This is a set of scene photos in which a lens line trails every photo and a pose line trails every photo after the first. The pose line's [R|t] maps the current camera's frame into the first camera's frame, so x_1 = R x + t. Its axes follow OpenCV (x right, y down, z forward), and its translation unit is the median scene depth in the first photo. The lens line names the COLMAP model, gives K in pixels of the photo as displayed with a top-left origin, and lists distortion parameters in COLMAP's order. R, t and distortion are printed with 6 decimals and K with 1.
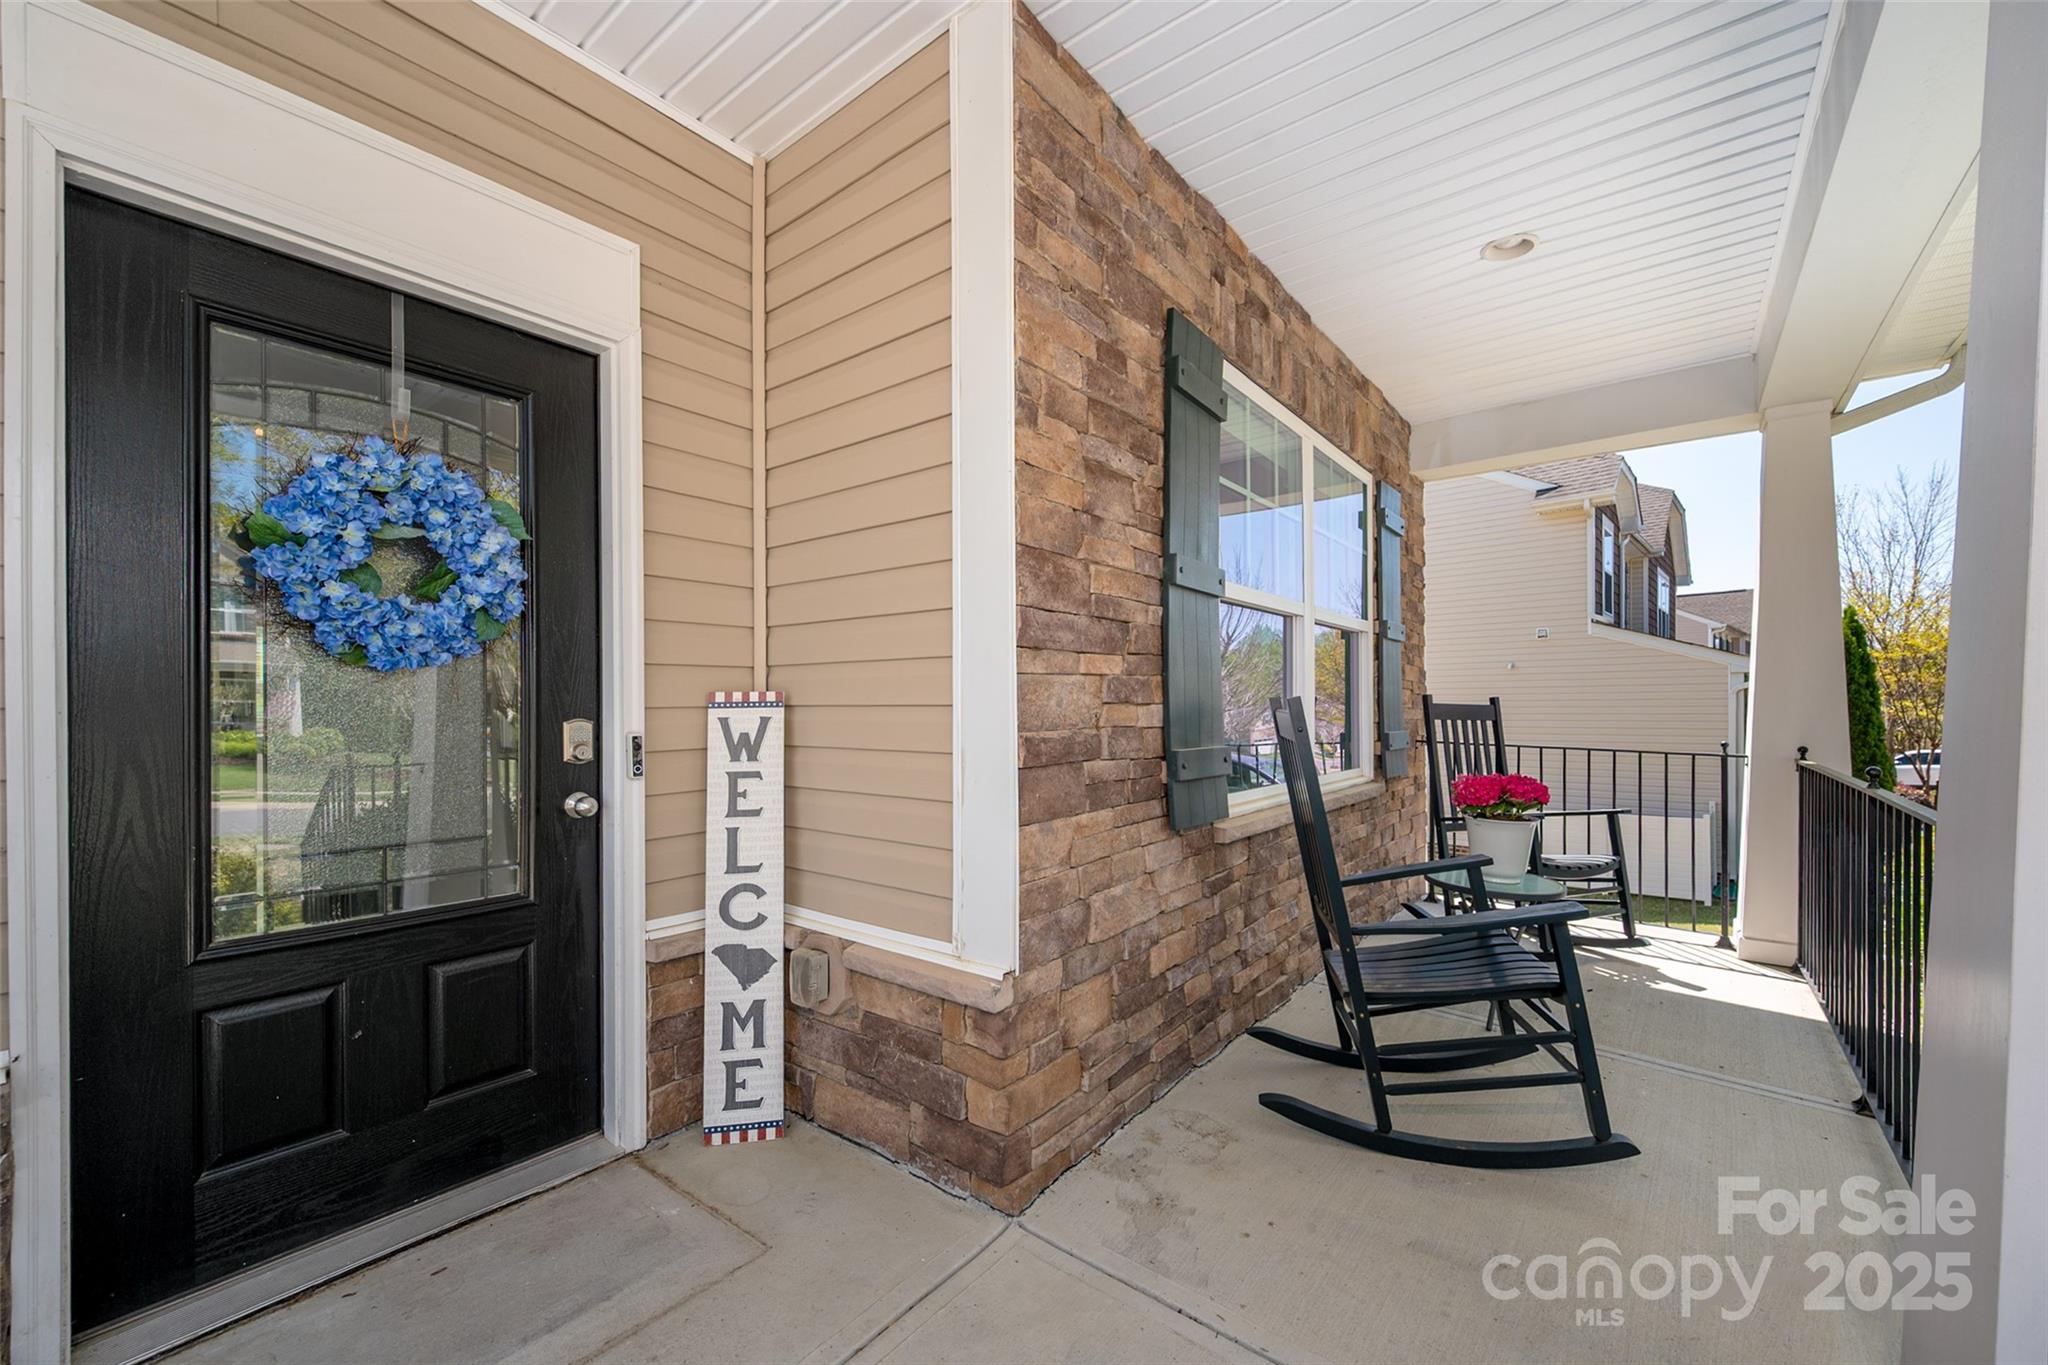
lens RADIAL K [[808.4, 0, 1023.9], [0, 808.4, 692.0], [0, 0, 1]] dist [-0.000876, -0.000065]
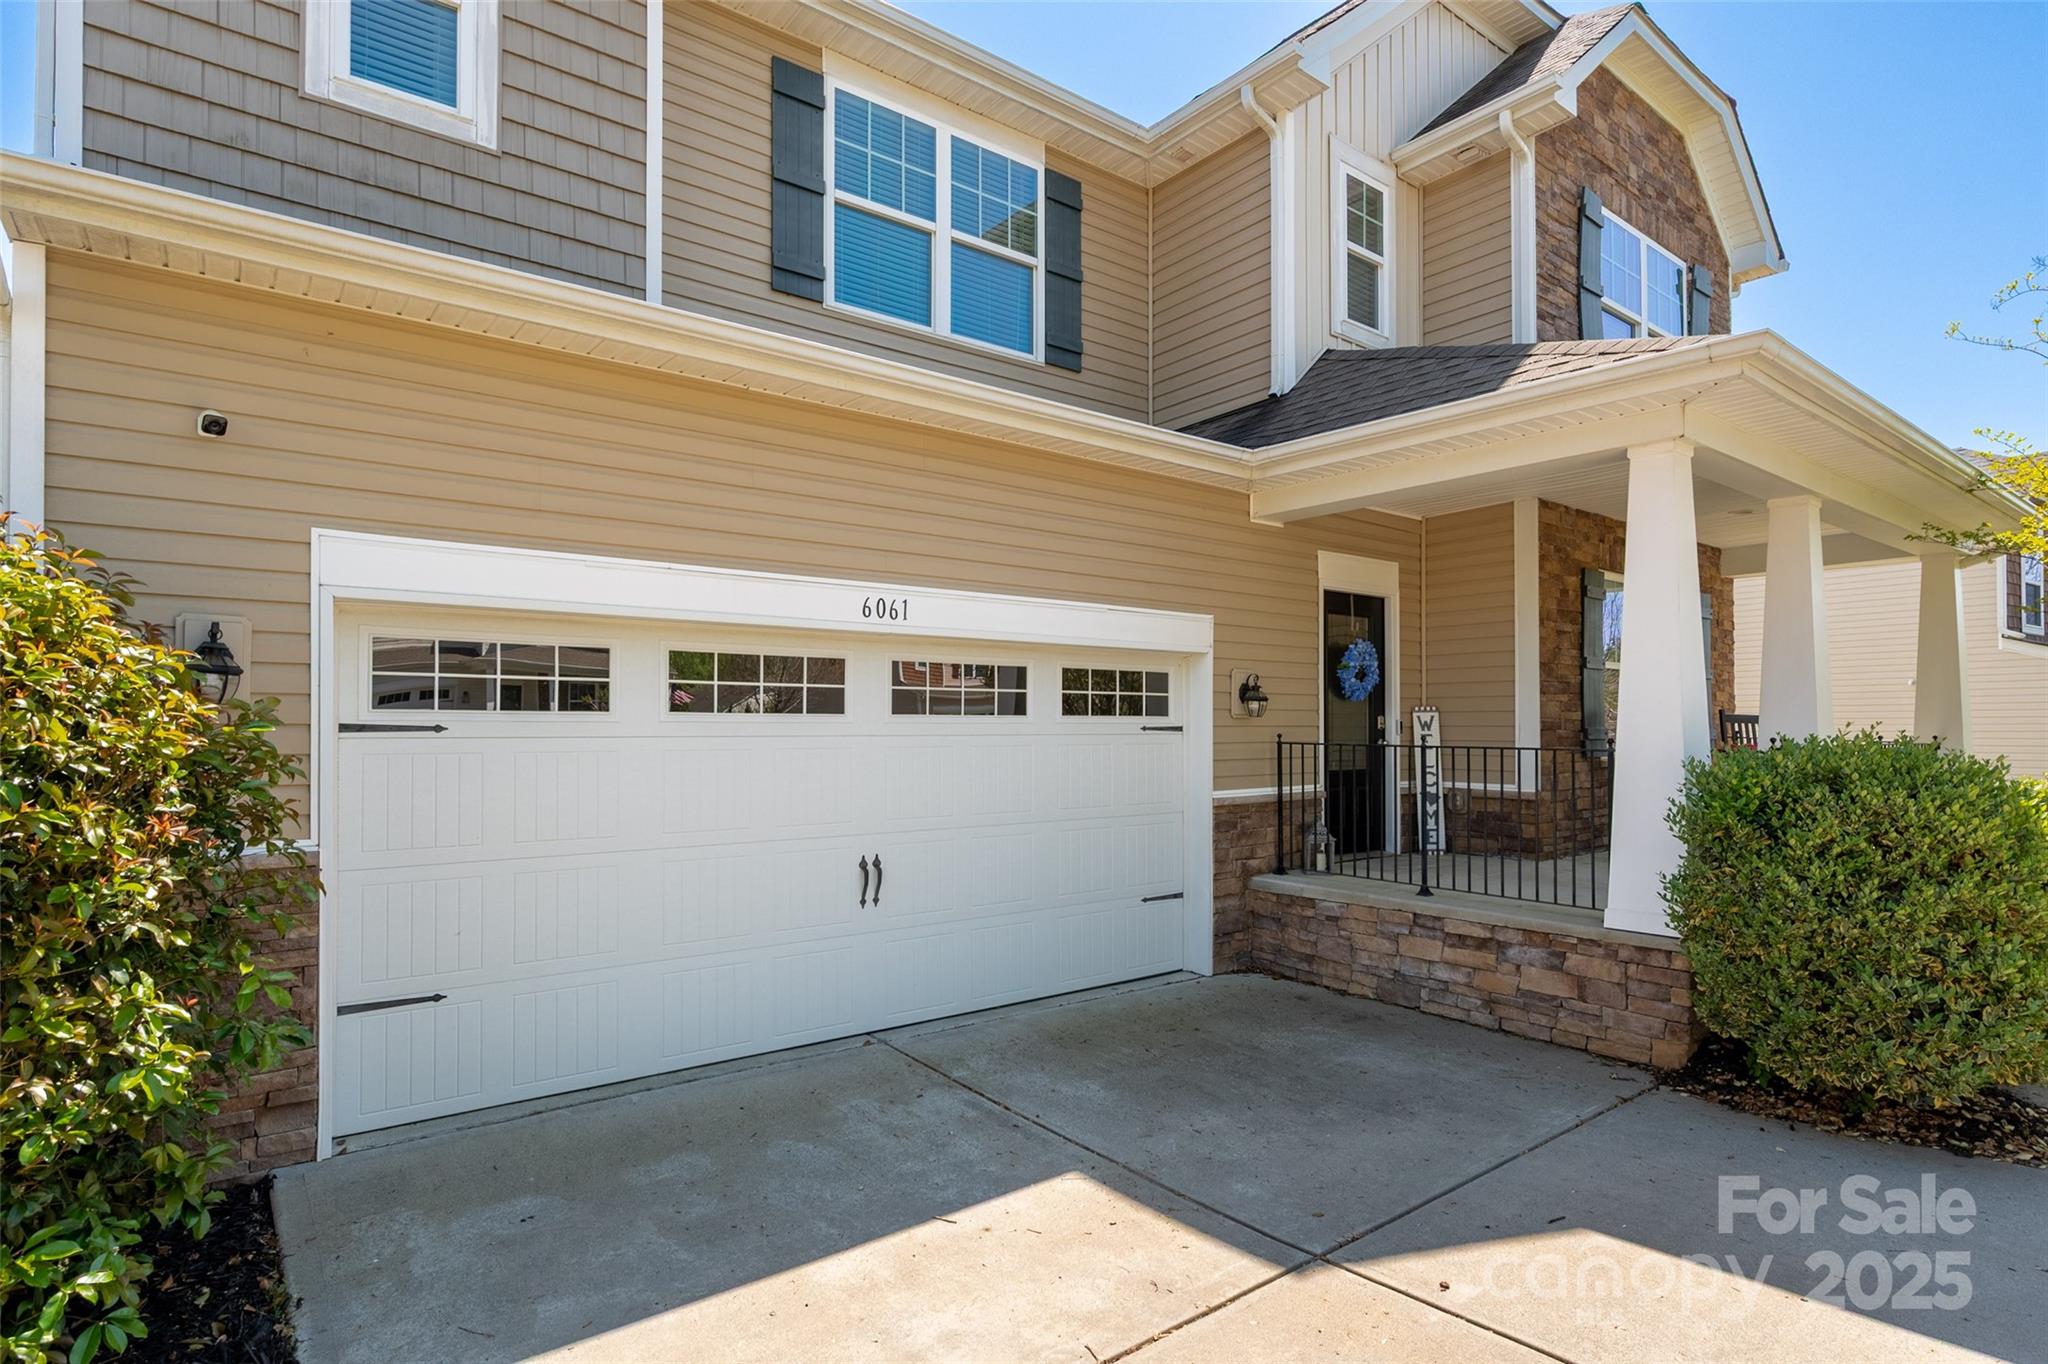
lens RADIAL K [[1041.2, 0, 1025.6], [0, 1041.2, 701.9], [0, 0, 1]] dist [-0.000929, -0.000167]
pose [[0.970658, -0.000874, -0.240462, -0.872038], [-0.000874, 0.999974, -0.007163, 0.009761], [0.240462, 0.007163, 0.970632, -3.105328]]
